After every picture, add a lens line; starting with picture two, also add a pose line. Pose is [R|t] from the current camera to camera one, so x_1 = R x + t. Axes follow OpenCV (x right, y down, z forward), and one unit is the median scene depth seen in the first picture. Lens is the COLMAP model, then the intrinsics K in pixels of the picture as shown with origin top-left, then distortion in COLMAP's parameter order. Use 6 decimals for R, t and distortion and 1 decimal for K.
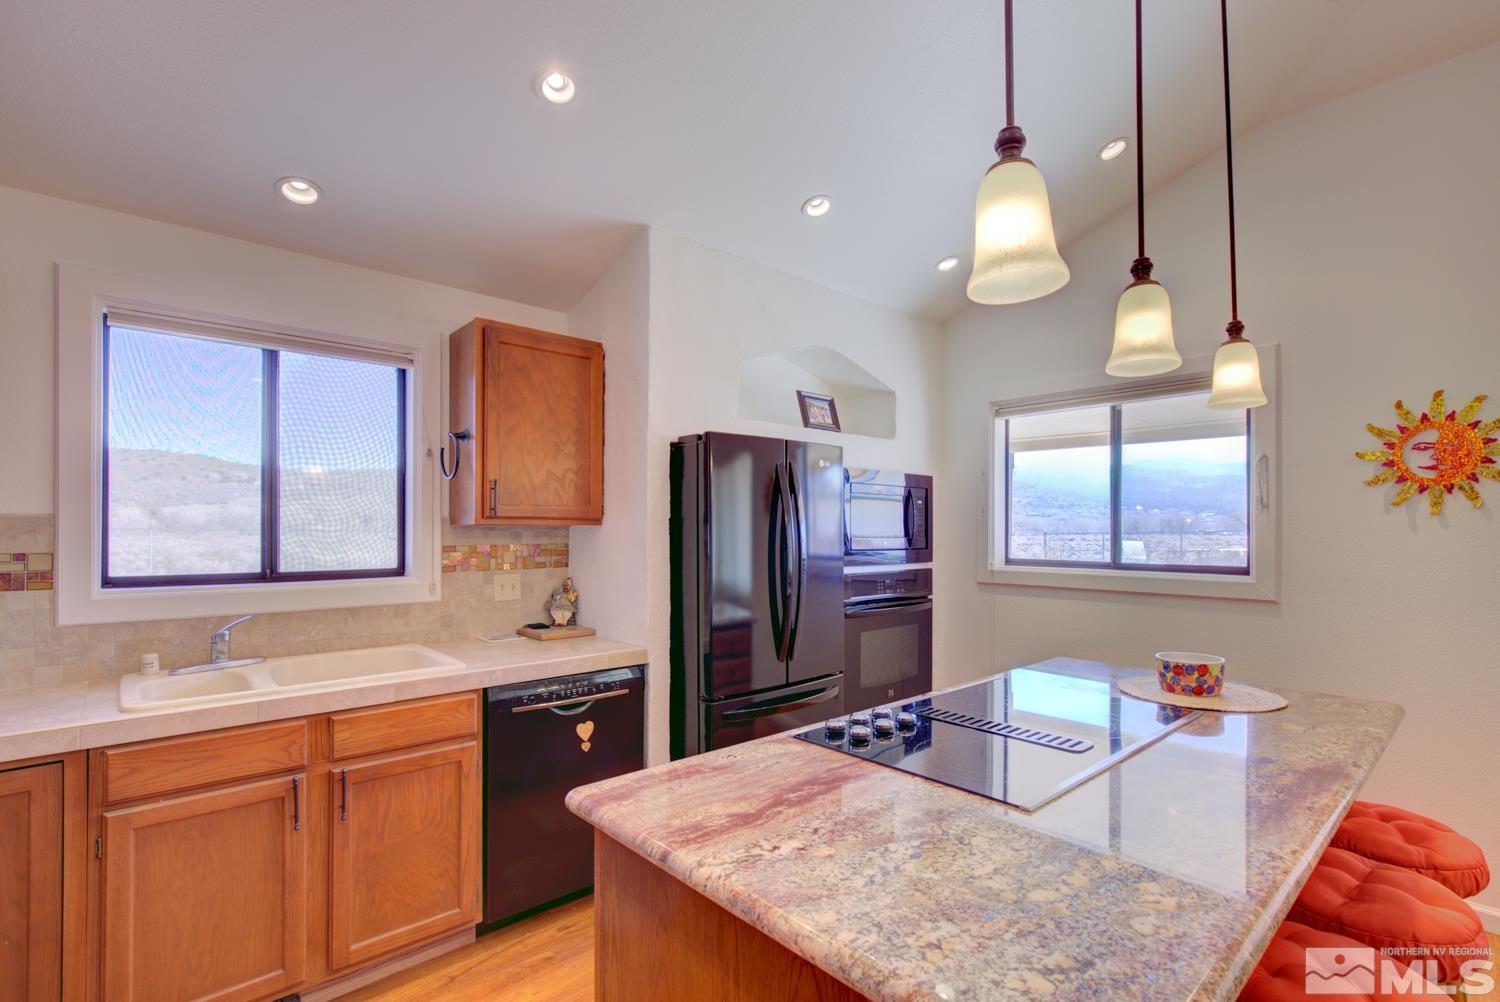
lens RADIAL K [[695.8, 0, 771.7], [0, 695.8, 521.5], [0, 0, 1]] dist [-0.008446, 0.004839]
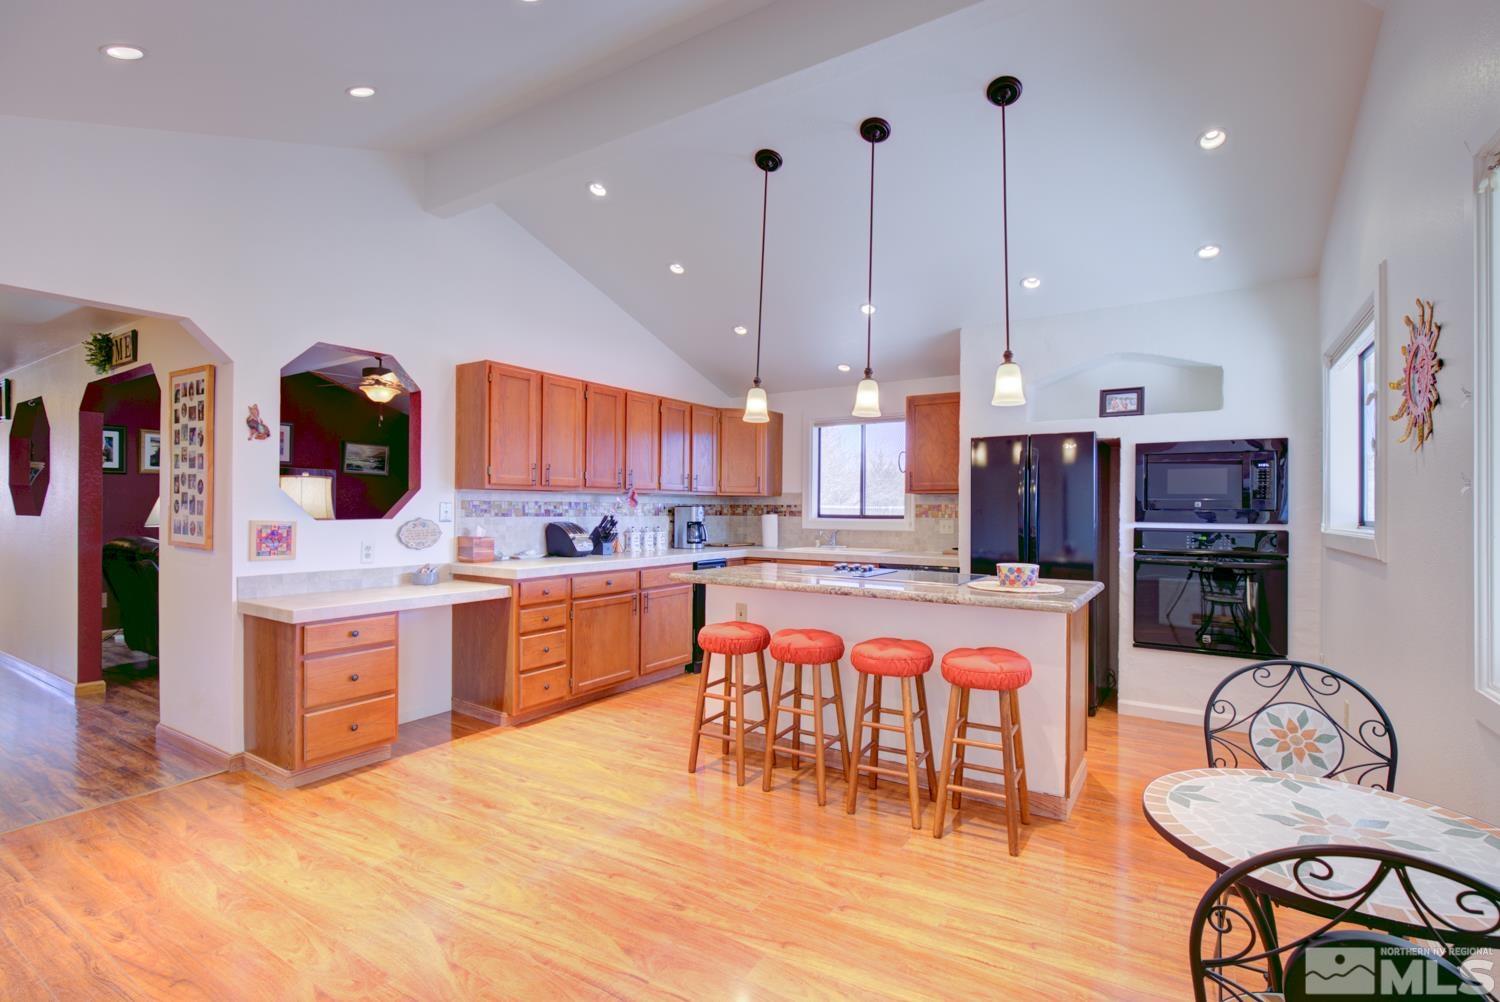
lens RADIAL K [[712.8, 0, 785.9], [0, 712.8, 505.2], [0, 0, 1]] dist [-0.001058, -0.000272]
pose [[0.281971, -0.010515, -0.959365, 1.521976], [0.003369, 0.999945, -0.009970, 0.059415], [0.959417, -0.000421, 0.281991, 0.022238]]
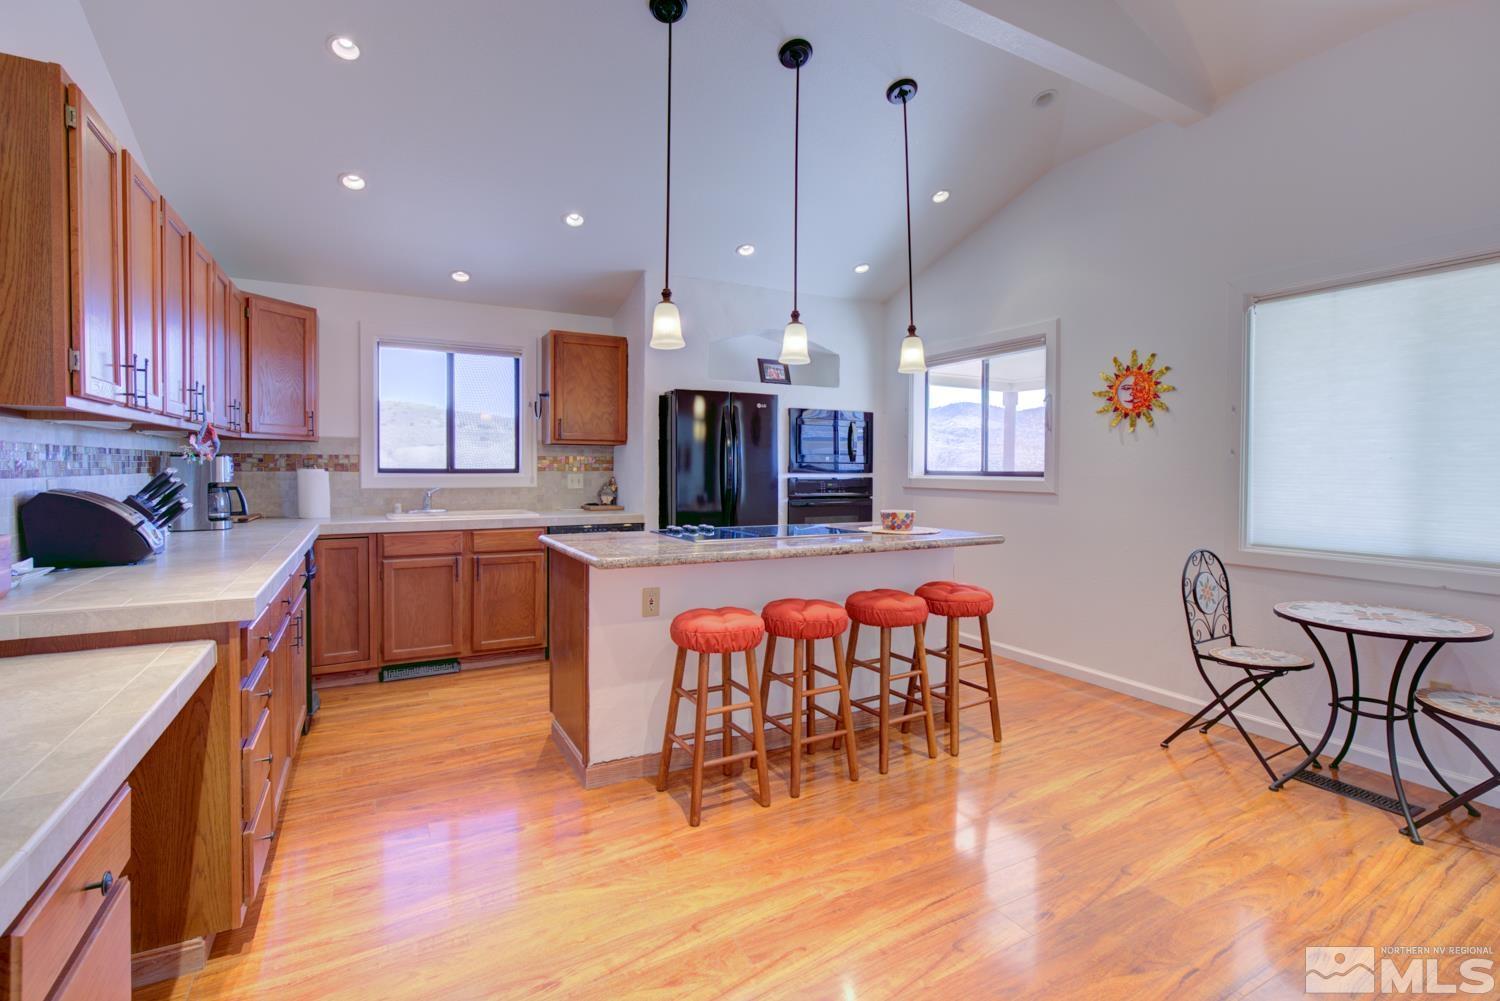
lens RADIAL K [[695.8, 0, 791.3], [0, 695.8, 461.5], [0, 0, 1]] dist [-0.008446, 0.004839]
pose [[0.979485, -0.002364, -0.201505, 0.541011], [0.002442, 0.999997, 0.000139, 0.051944], [0.201504, -0.000628, 0.979488, -0.638419]]
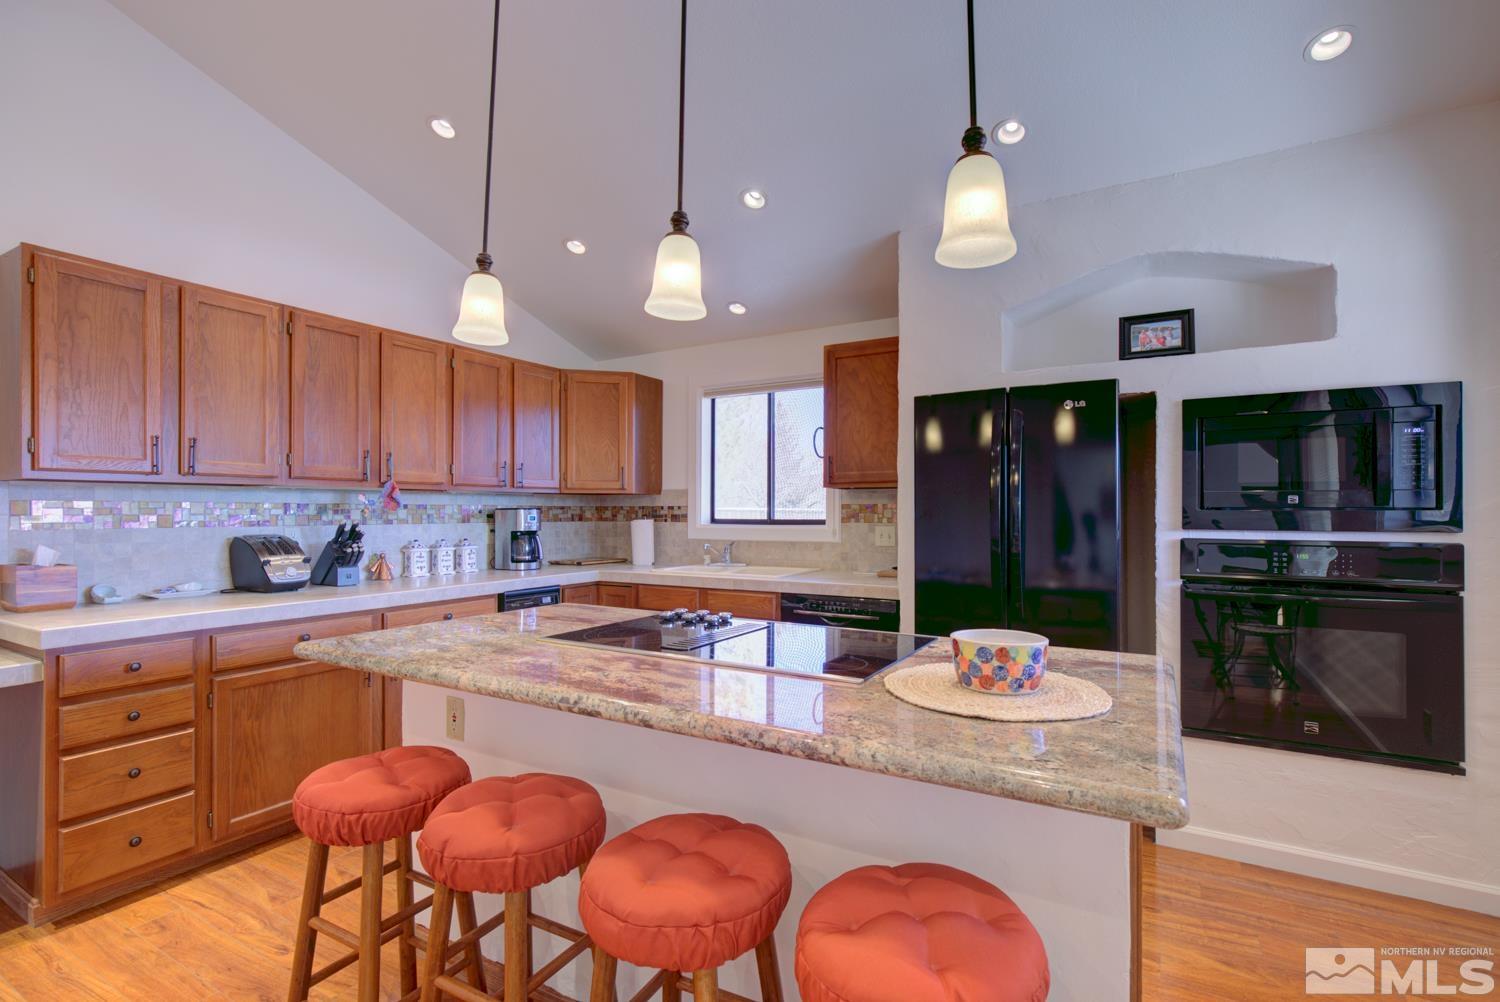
lens RADIAL K [[695.8, 0, 774.1], [0, 695.8, 504.4], [0, 0, 1]] dist [-0.008446, 0.004839]
pose [[0.305603, -0.016709, -0.952012, 0.890581], [0.009409, 0.999850, -0.014528, 0.057247], [0.952112, -0.004518, 0.305715, 0.439460]]
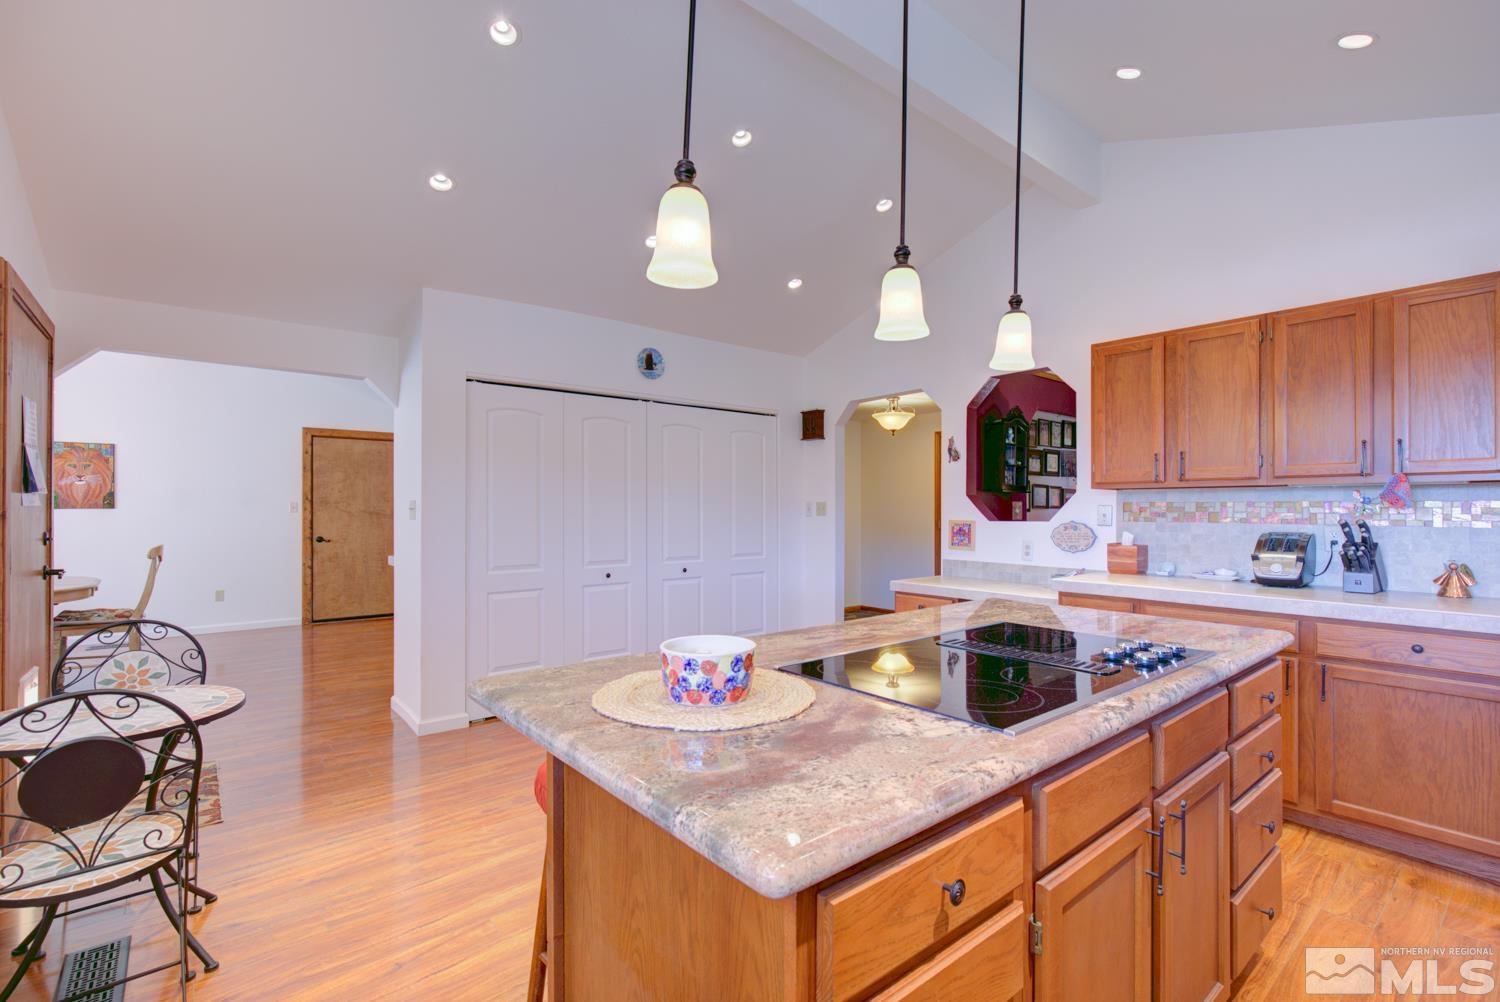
lens RADIAL K [[695.8, 0, 752.9], [0, 695.8, 508.6], [0, 0, 1]] dist [-0.008446, 0.004839]
pose [[-0.997282, -0.007415, 0.073302, 0.372462], [-0.007911, 0.999948, -0.006465, 0.057250], [-0.073250, -0.007028, -0.997289, 1.257307]]
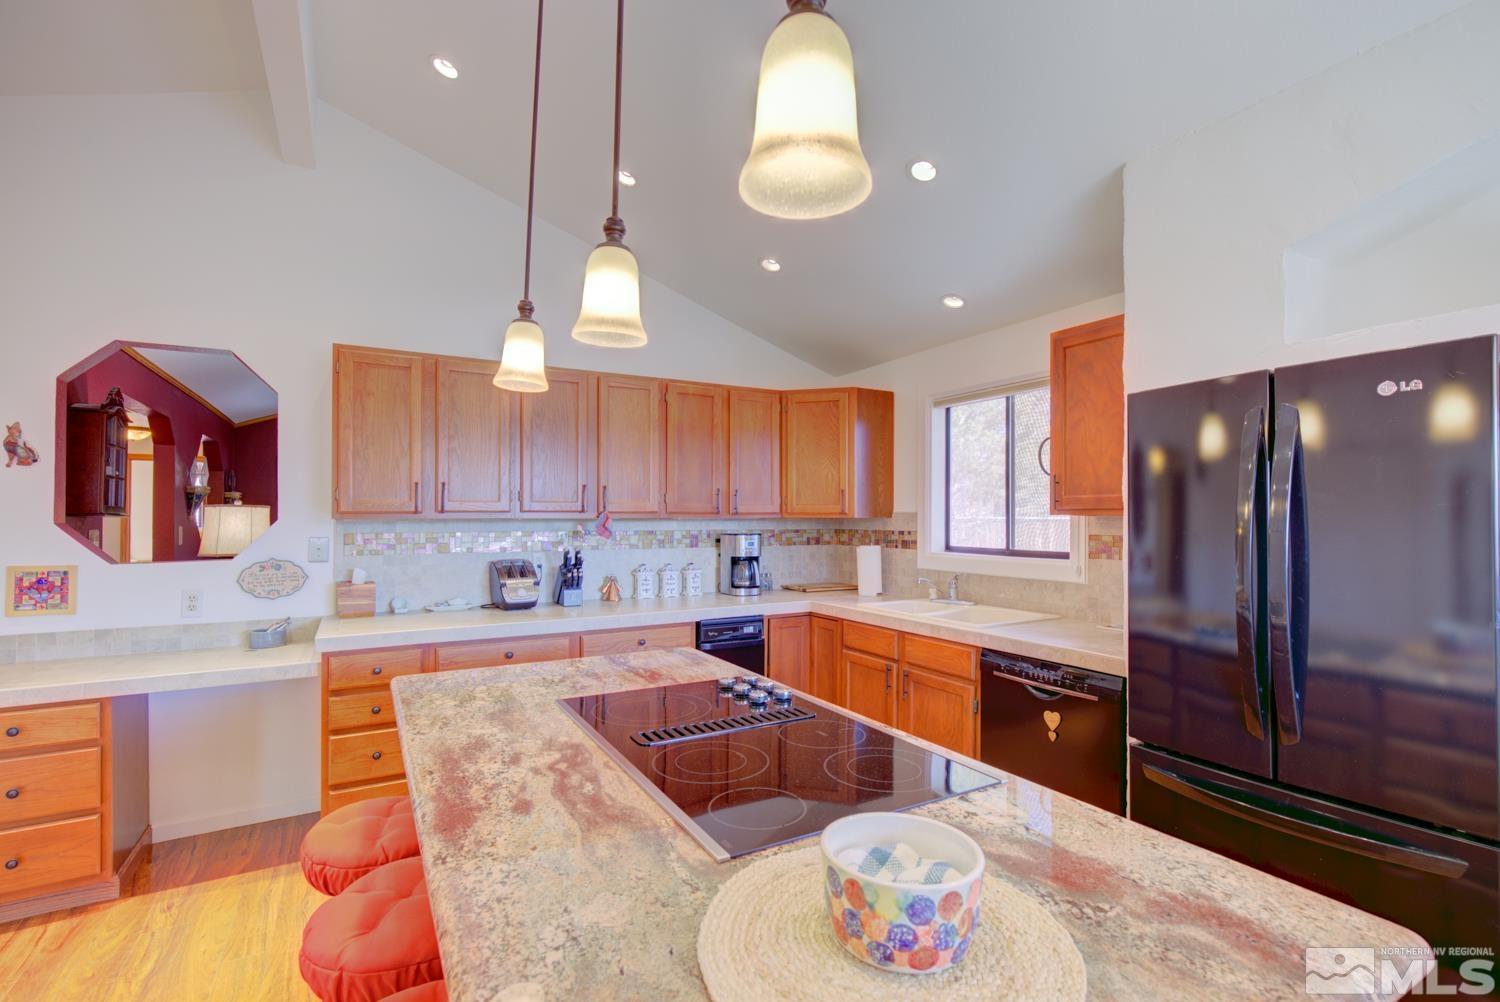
lens RADIAL K [[695.8, 0, 763.6], [0, 695.8, 505.3], [0, 0, 1]] dist [-0.008446, 0.004839]
pose [[-0.221085, -0.020712, -0.975035, 0.753560], [0.005904, 0.999728, -0.022575, 0.010713], [0.975237, -0.010748, -0.220902, 0.764487]]
